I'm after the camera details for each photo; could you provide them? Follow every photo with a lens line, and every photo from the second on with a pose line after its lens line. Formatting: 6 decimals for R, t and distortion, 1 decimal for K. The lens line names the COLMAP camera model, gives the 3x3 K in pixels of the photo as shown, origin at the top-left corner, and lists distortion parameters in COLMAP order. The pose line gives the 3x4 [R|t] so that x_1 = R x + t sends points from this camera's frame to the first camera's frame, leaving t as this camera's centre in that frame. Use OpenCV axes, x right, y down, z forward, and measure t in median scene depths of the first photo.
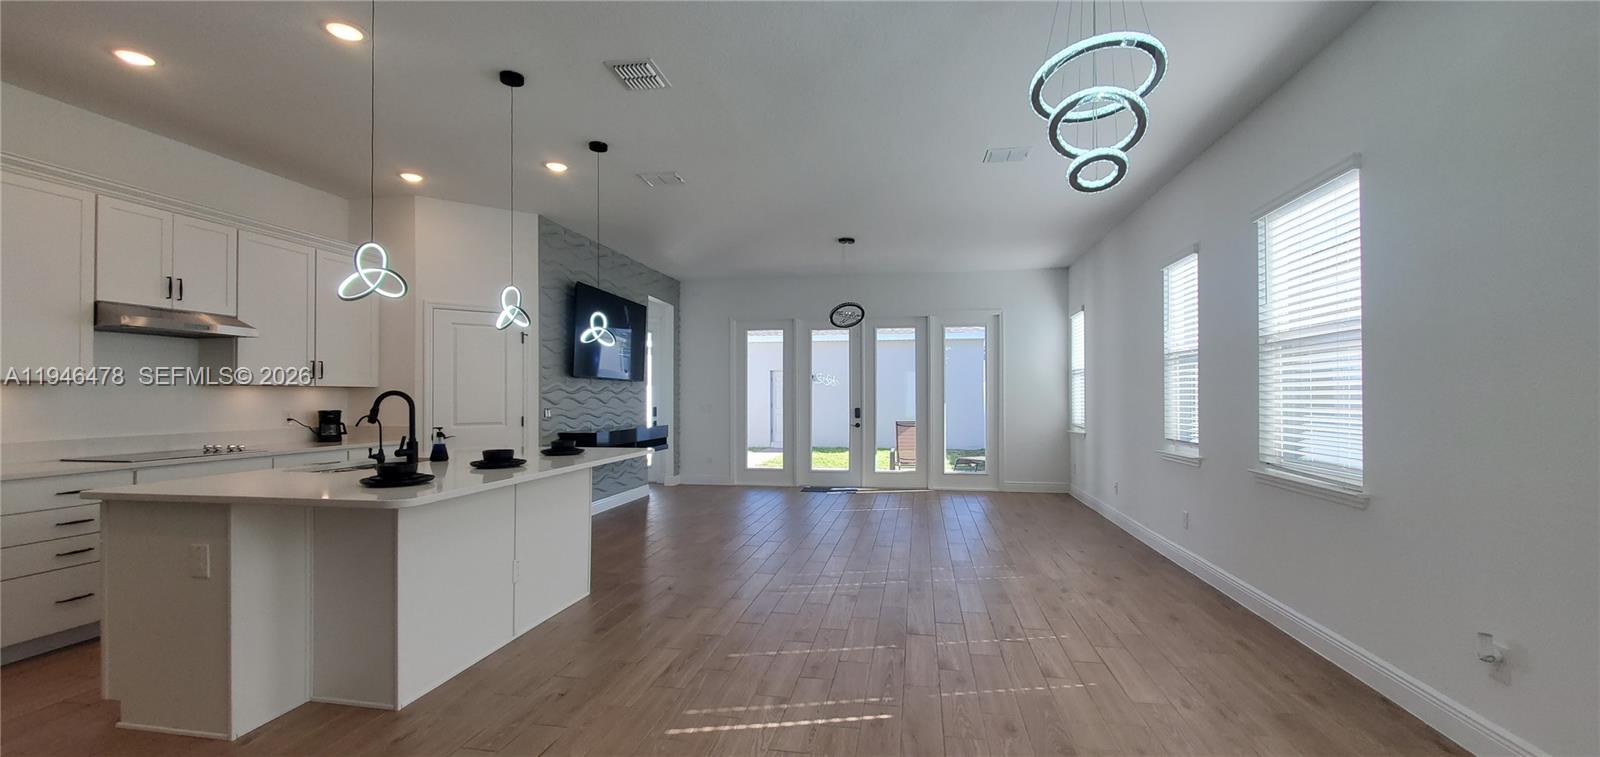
lens RADIAL K [[635.5, 0, 800.4], [0, 635.5, 393.7], [0, 0, 1]] dist [0.000824, 0.000724]
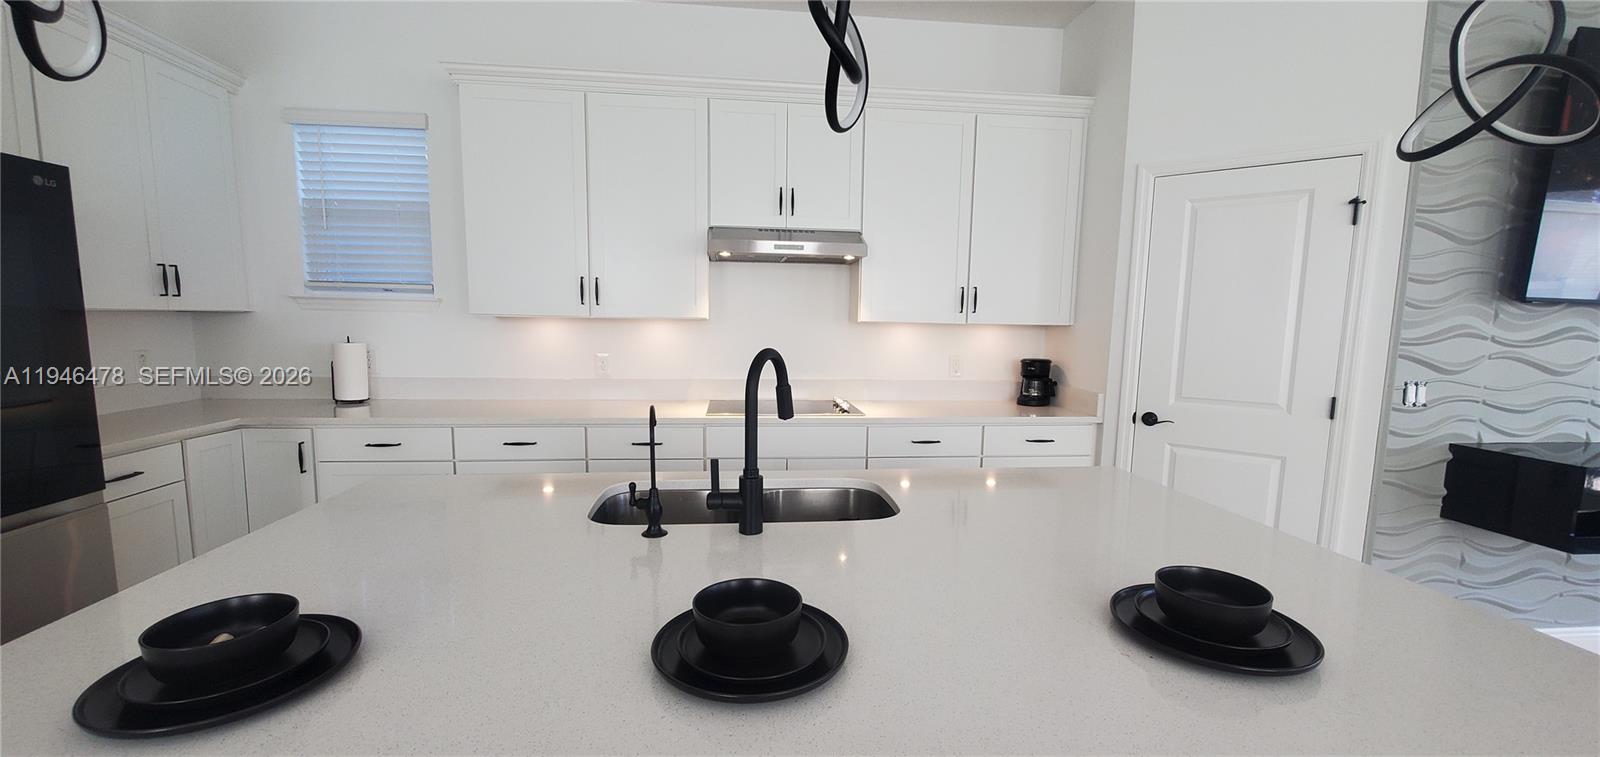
lens RADIAL K [[635.5, 0, 800.4], [0, 635.5, 393.7], [0, 0, 1]] dist [0.000824, 0.000724]
pose [[0.285598, 0.118871, -0.950949, -0.124740], [-0.011823, 0.992639, 0.120531, -0.014133], [0.958277, -0.023181, 0.284901, 0.515137]]
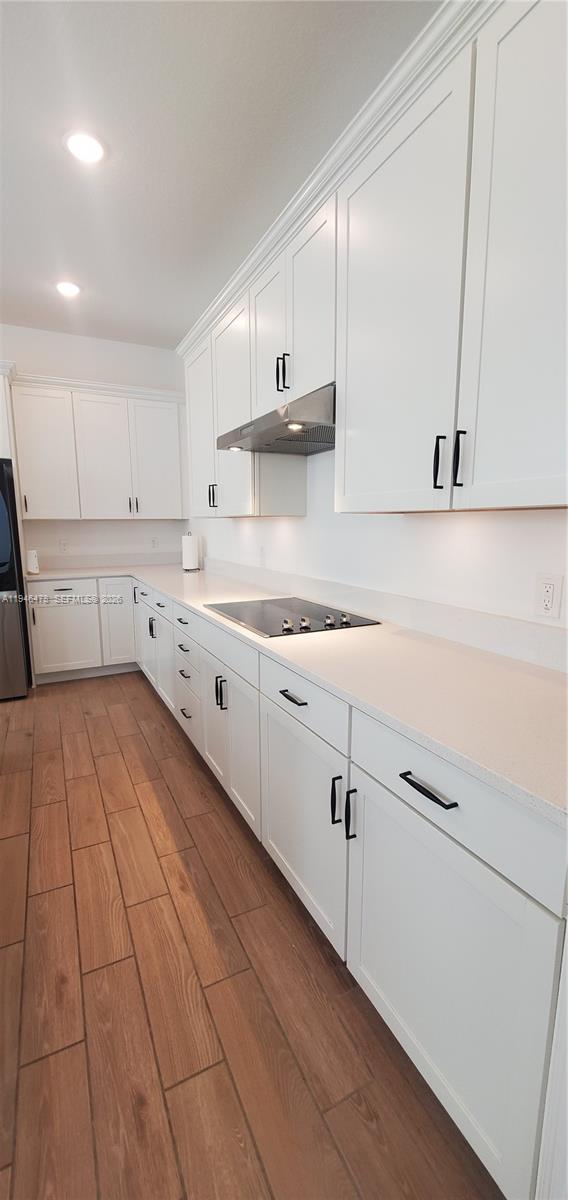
lens RADIAL K [[476.6, 0, 278.4], [0, 476.6, 601.8], [0, 0, 1]] dist [0.000824, 0.000724]
pose [[-0.808410, 0.105047, -0.579170, -0.434887], [0.011824, 0.986646, 0.162449, -0.003855], [0.588501, 0.124477, -0.798857, 0.946549]]
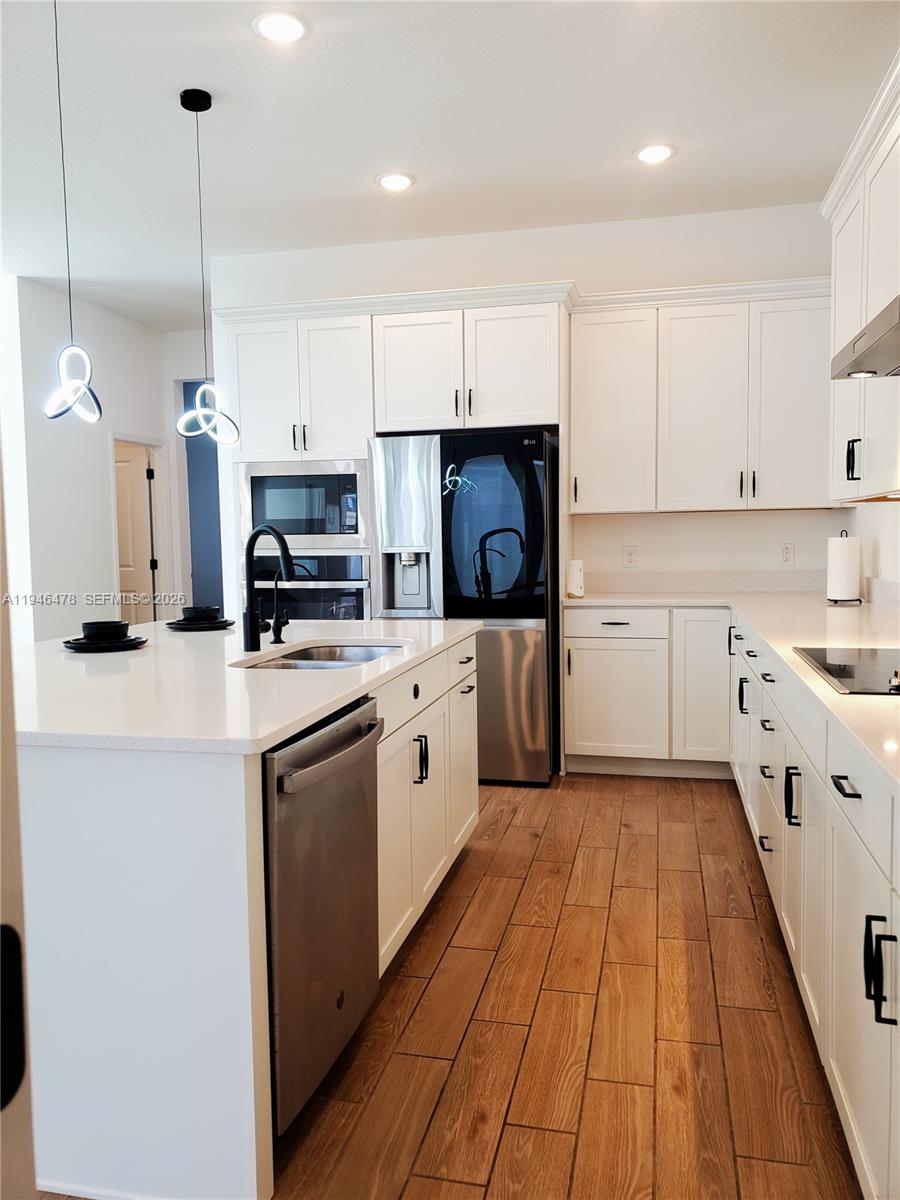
lens RADIAL K [[939.9, 0, 450.0], [0, 939.9, 600.0], [0, 0, 1]] dist [0.011491, -0.003820]
pose [[-0.998719, 0.017323, 0.047537, -0.473024], [0.020356, 0.997738, 0.064066, 0.007708], [-0.046320, 0.064951, -0.996813, 1.046926]]
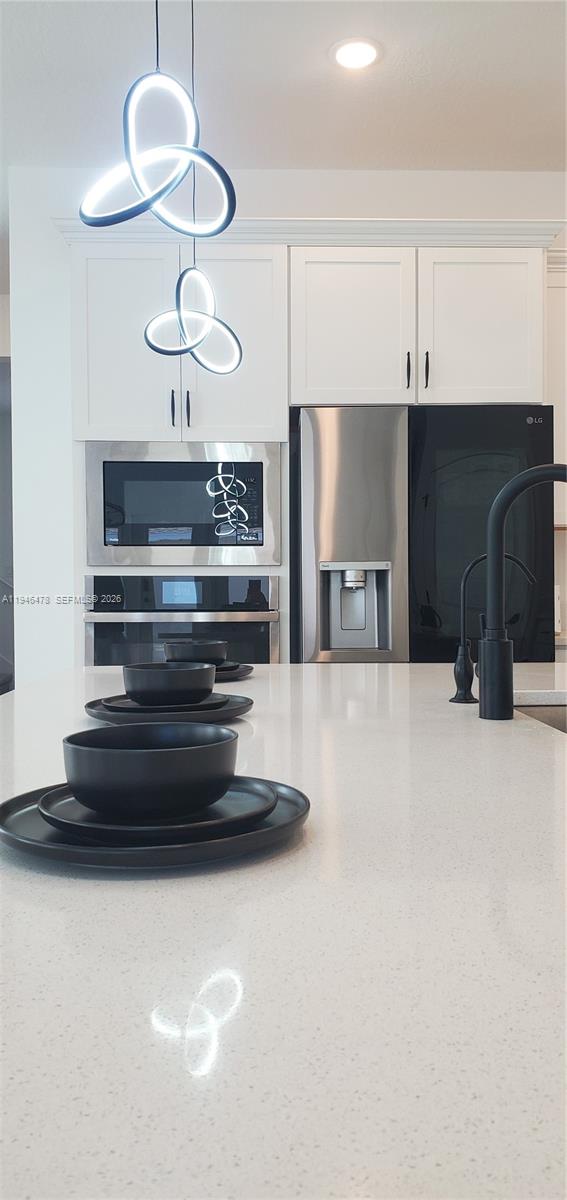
lens RADIAL K [[937.3, 0, 283.5], [0, 937.3, 600.0], [0, 0, 1]] dist [0.003958, 0.001367]
pose [[-0.981250, 0.012021, -0.192362, -0.246340], [0.009815, 0.999875, 0.012420, 0.028759], [0.192487, 0.010299, -0.981245, 0.798363]]
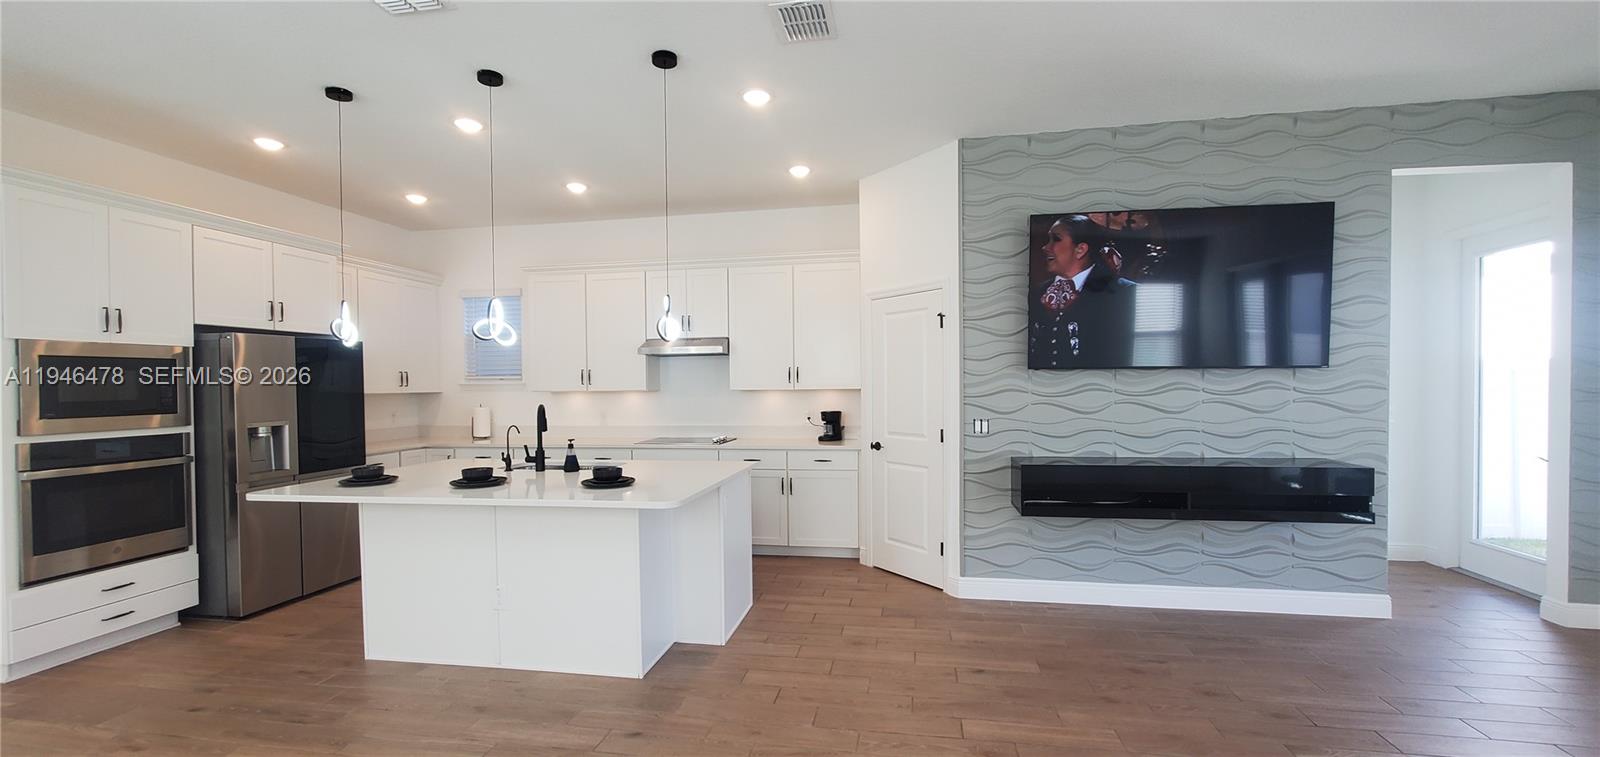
lens RADIAL K [[635.5, 0, 800.4], [0, 635.5, 393.7], [0, 0, 1]] dist [0.000824, 0.000724]
pose [[0.003903, 0.019716, -0.999798, 0.283967], [0.016842, 0.999663, 0.019779, -0.021228], [0.999851, -0.016916, 0.003569, 0.819762]]
